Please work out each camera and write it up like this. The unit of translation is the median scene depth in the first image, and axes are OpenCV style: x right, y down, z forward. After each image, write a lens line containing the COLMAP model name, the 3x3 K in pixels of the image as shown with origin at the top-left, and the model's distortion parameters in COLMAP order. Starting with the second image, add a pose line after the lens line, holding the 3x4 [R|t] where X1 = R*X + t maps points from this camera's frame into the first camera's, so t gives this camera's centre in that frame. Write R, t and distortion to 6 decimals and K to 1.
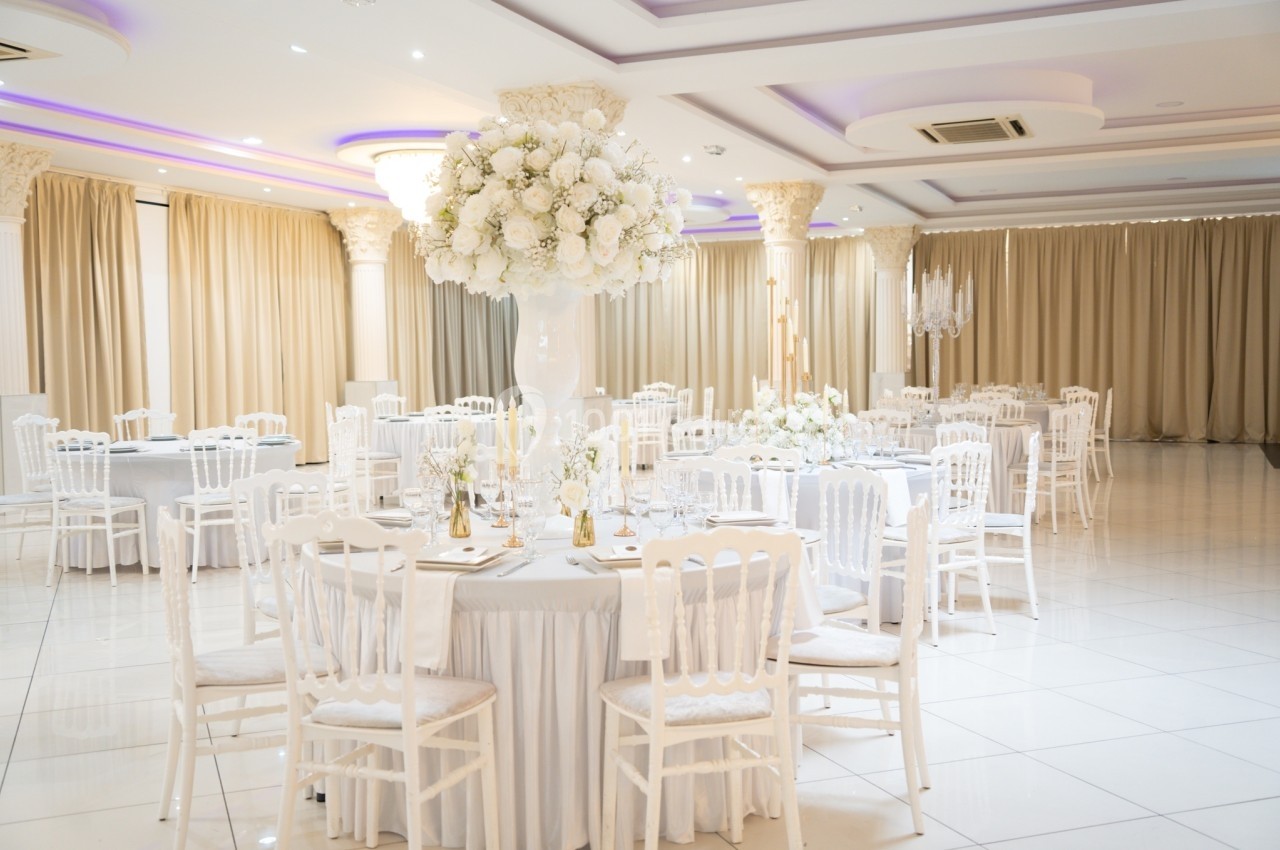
lens RADIAL K [[1383.7, 0, 662.0], [0, 1383.7, 418.7], [0, 0, 1]] dist [0.070361, 0.027786]
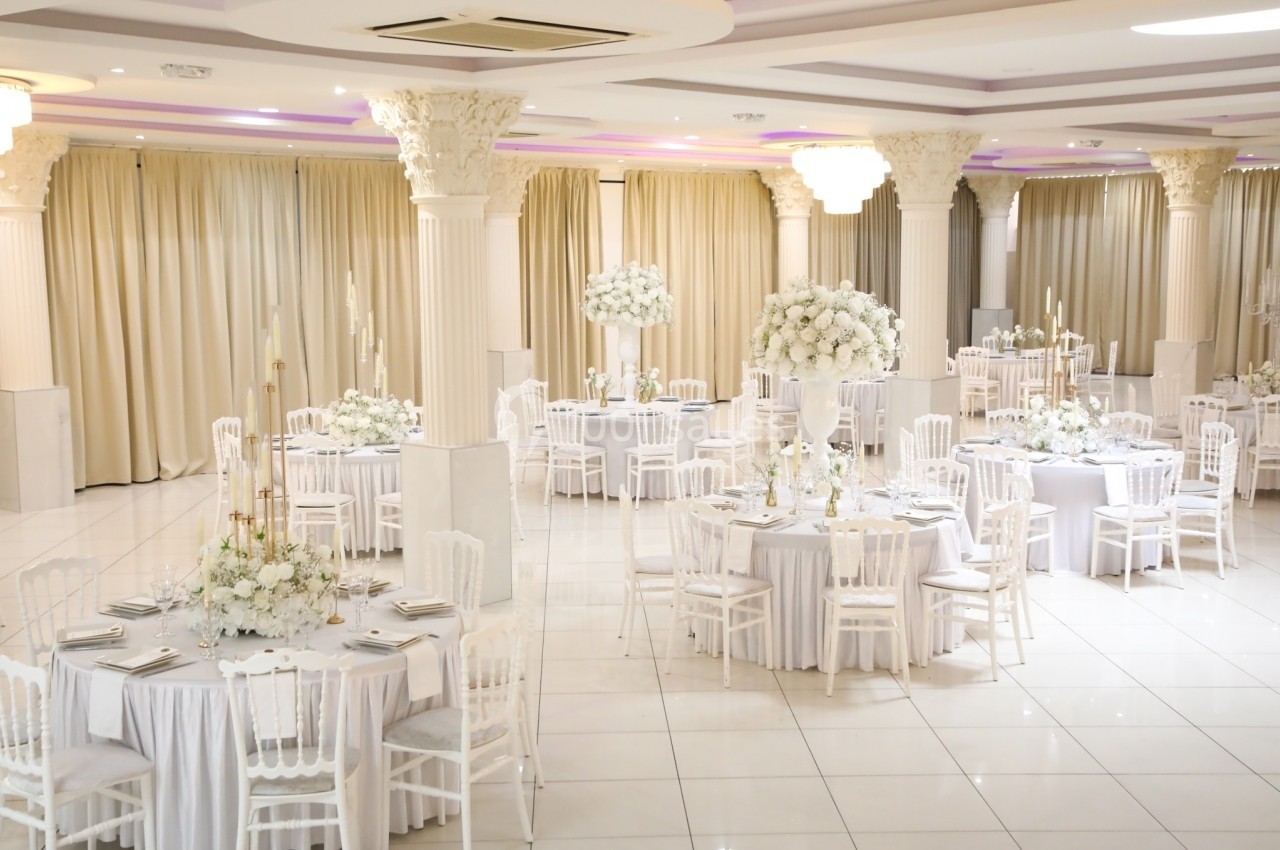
lens RADIAL K [[1641.7, 0, 640.0], [0, 1641.7, 425.0], [0, 0, 1]] dist [0.192965, 0.020049]
pose [[0.947300, 0.044815, -0.317199, 0.403012], [-0.021896, 0.996909, 0.075455, -0.195195], [0.319600, -0.064534, 0.945353, -1.189861]]
